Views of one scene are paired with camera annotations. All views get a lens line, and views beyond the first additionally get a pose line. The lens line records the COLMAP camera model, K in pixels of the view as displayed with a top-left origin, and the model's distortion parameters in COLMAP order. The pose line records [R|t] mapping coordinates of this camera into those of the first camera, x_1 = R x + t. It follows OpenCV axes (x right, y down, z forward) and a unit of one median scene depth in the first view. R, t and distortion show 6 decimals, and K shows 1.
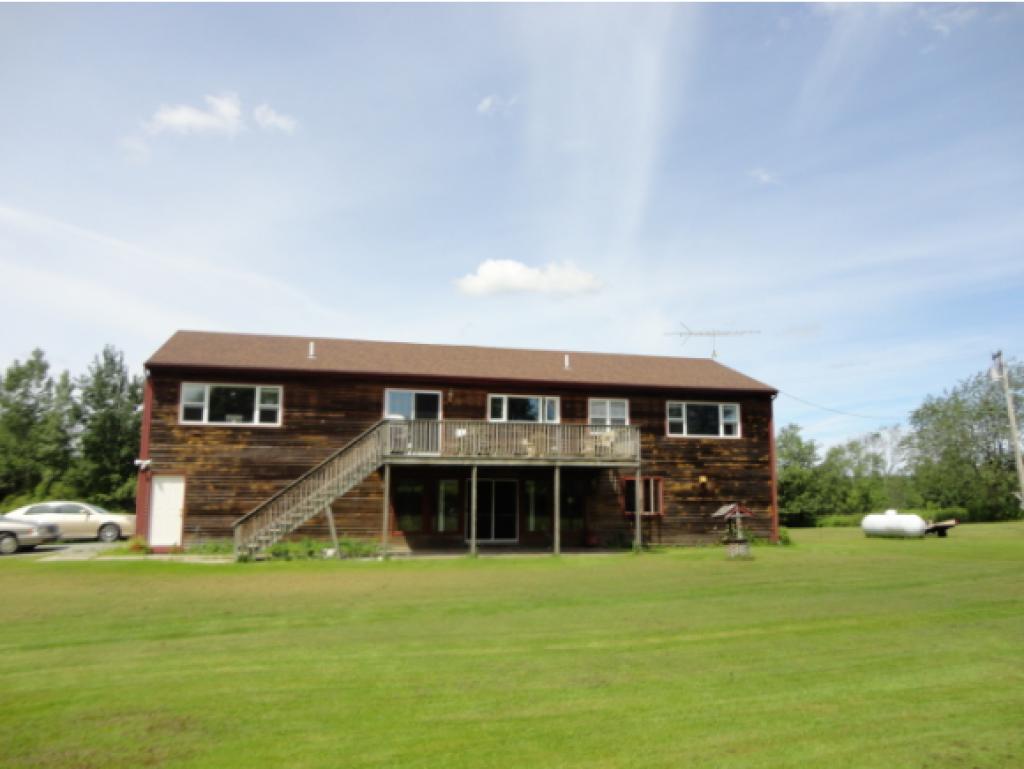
lens RADIAL K [[746.1, 0, 510.1], [0, 746.1, 387.7], [0, 0, 1]] dist [-0.010327, 0.000833]
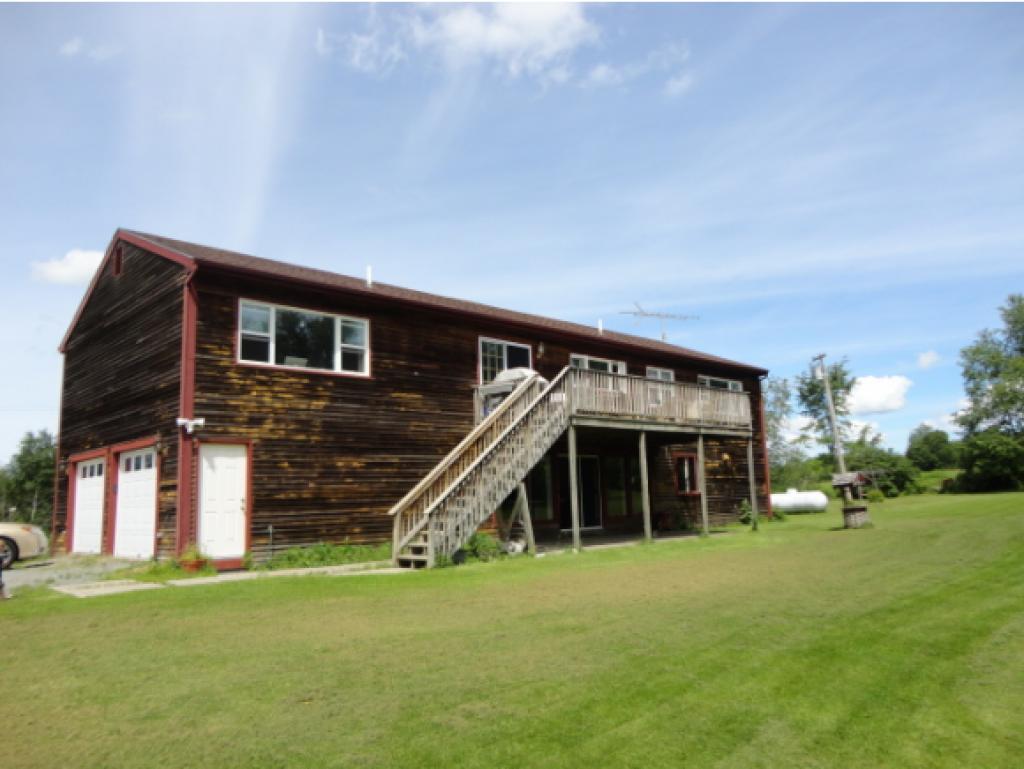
lens RADIAL K [[746.1, 0, 511.8], [0, 746.1, 380.1], [0, 0, 1]] dist [-0.010327, 0.000833]
pose [[0.868443, 0.043464, 0.493880, -0.542815], [-0.028984, 0.998897, -0.036943, 0.077713], [-0.494941, 0.017768, 0.868745, 0.337033]]
